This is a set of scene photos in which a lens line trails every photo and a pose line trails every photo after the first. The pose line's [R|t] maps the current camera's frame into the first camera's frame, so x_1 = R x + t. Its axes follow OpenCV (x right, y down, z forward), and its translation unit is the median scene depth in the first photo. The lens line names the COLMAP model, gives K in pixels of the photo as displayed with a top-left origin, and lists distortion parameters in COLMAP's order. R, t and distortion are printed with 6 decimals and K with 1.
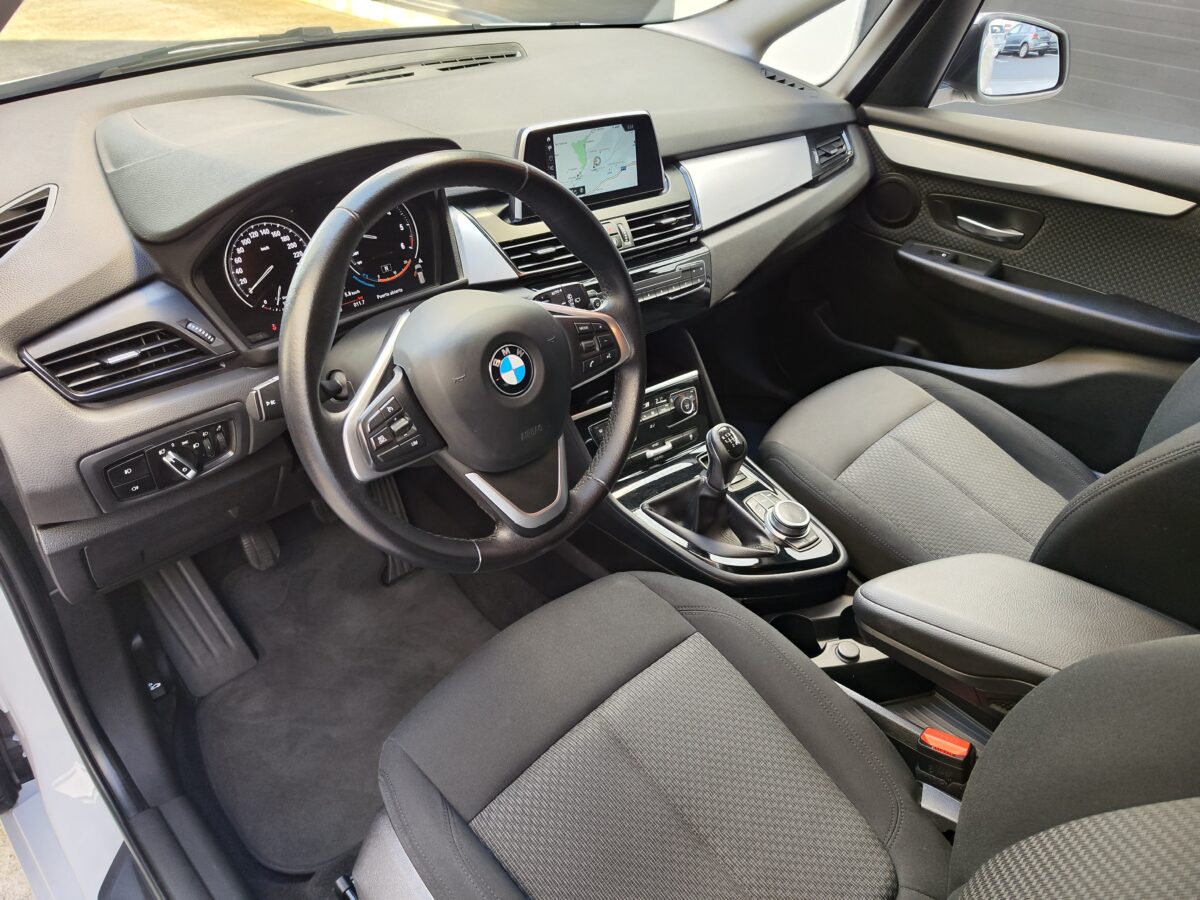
lens RADIAL K [[803.2, 0, 593.4], [0, 803.2, 452.4], [0, 0, 1]] dist [0.002461, -0.002040]
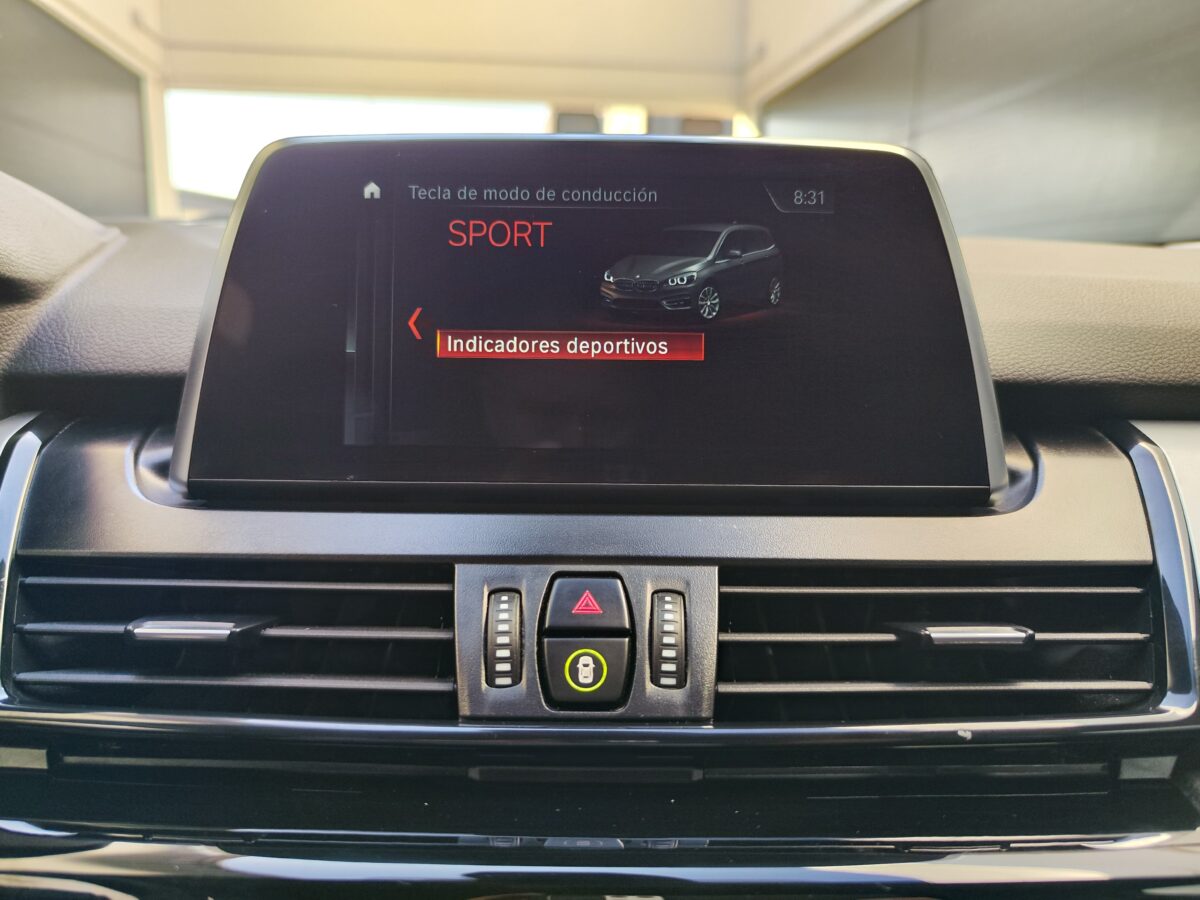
lens RADIAL K [[852.9, 0, 598.8], [0, 852.9, 502.3], [0, 0, 1]] dist [0.000861, -0.000695]
pose [[0.800343, 0.068418, -0.595626, 0.146486], [-0.332063, 0.877756, -0.345368, -0.227777], [0.499185, 0.474198, 0.725224, 0.835033]]
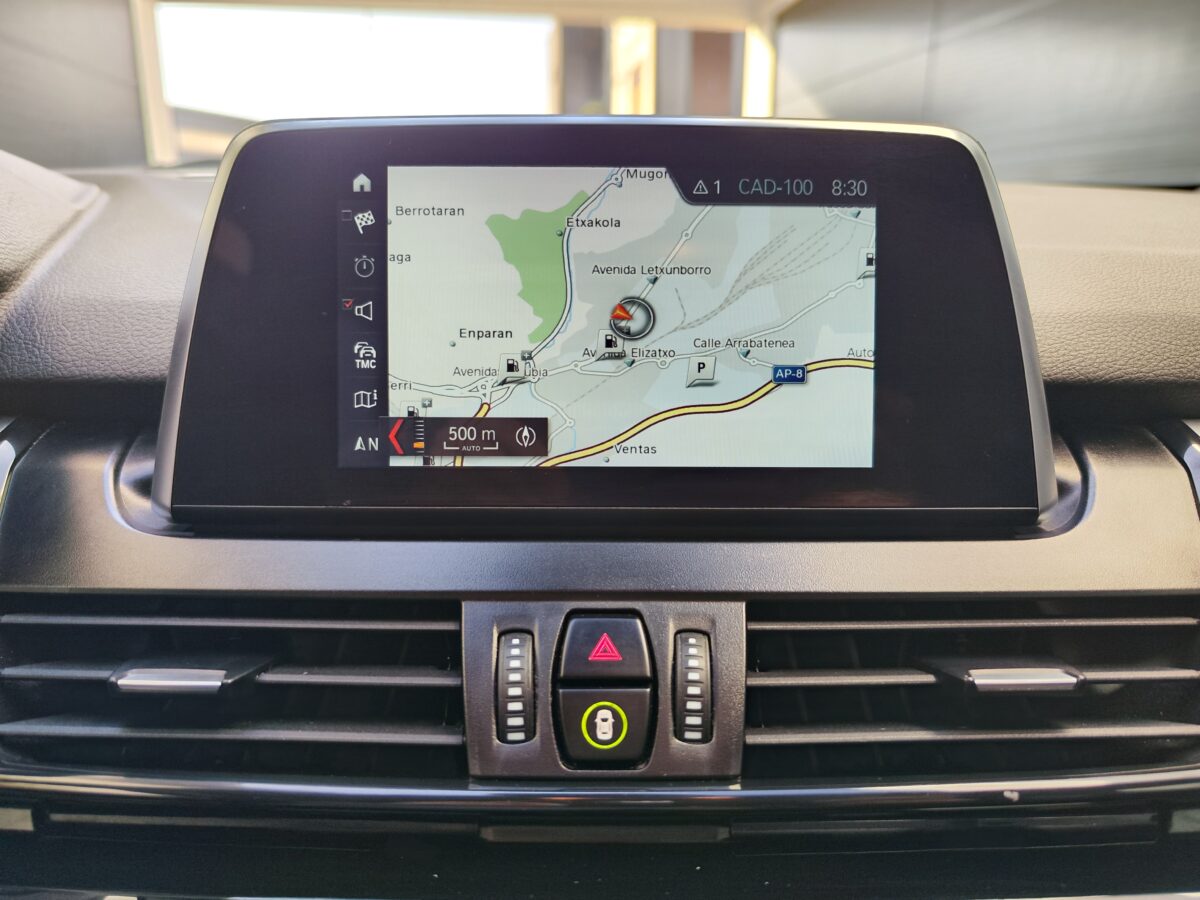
lens RADIAL K [[823.8, 0, 606.0], [0, 823.8, 453.9], [0, 0, 1]] dist [-0.003511, 0.000559]
pose [[0.801346, 0.112441, -0.587538, 0.126405], [-0.327050, 0.904740, -0.272919, -0.266438], [0.500882, 0.410857, 0.761784, 0.836423]]
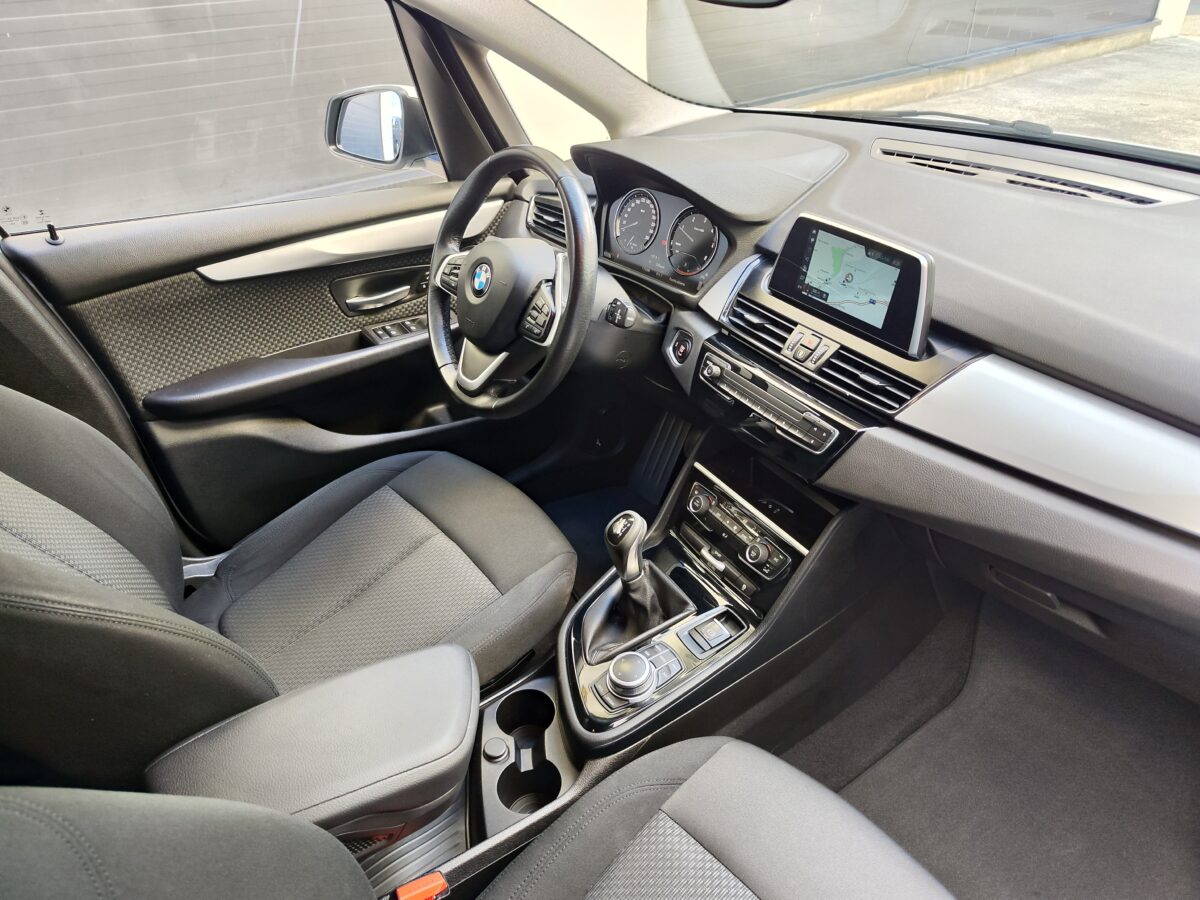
lens RADIAL K [[823.8, 0, 606.0], [0, 823.8, 453.9], [0, 0, 1]] dist [-0.003511, 0.000559]
pose [[-0.101993, 0.505053, -0.857041, 0.924069], [-0.576005, 0.672435, 0.464812, -0.496525], [0.811059, 0.541067, 0.222329, 0.665616]]
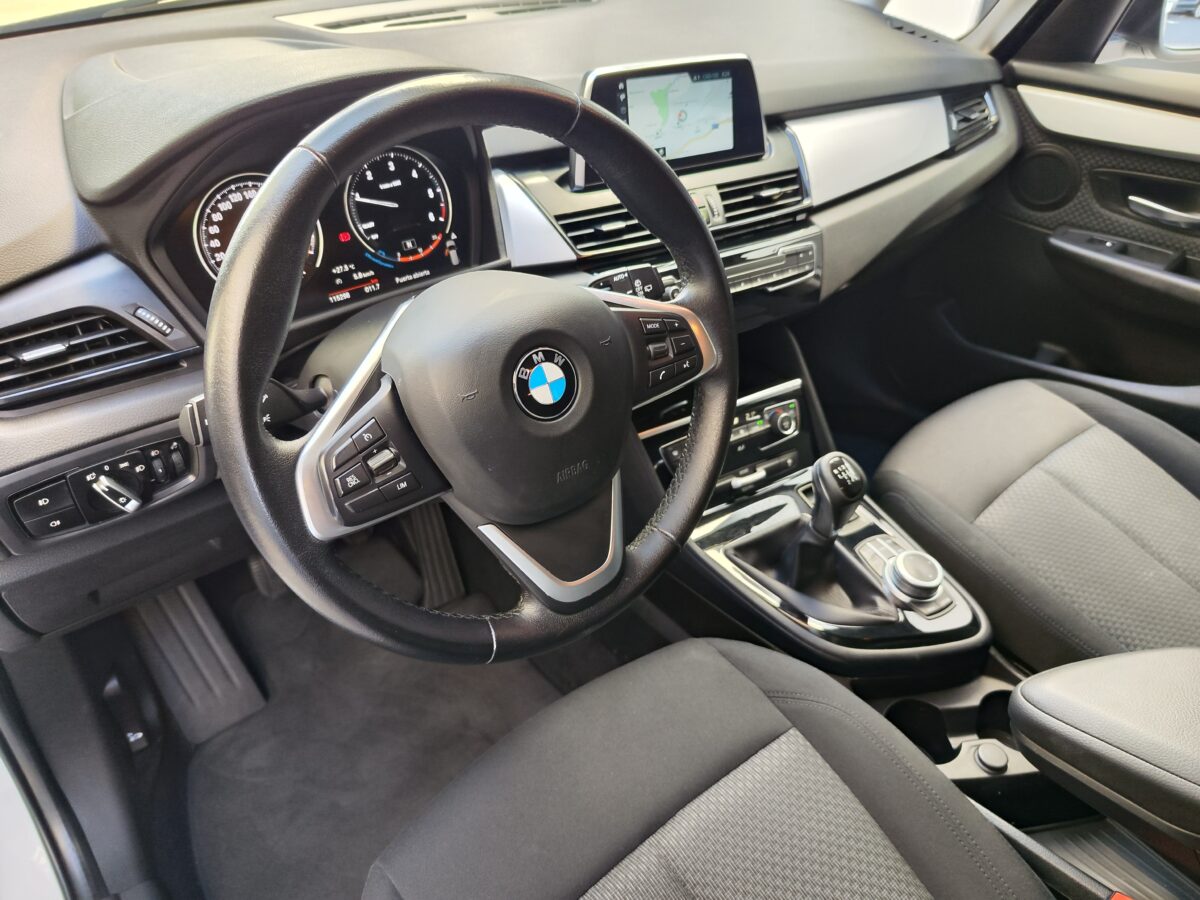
lens RADIAL K [[810.0, 0, 603.0], [0, 810.0, 434.6], [0, 0, 1]] dist [-0.009583, 0.000557]
pose [[0.995350, 0.034357, -0.089986, 0.009125], [-0.035611, 0.999289, -0.012358, -0.033892], [0.089498, 0.015505, 0.995866, 0.197228]]
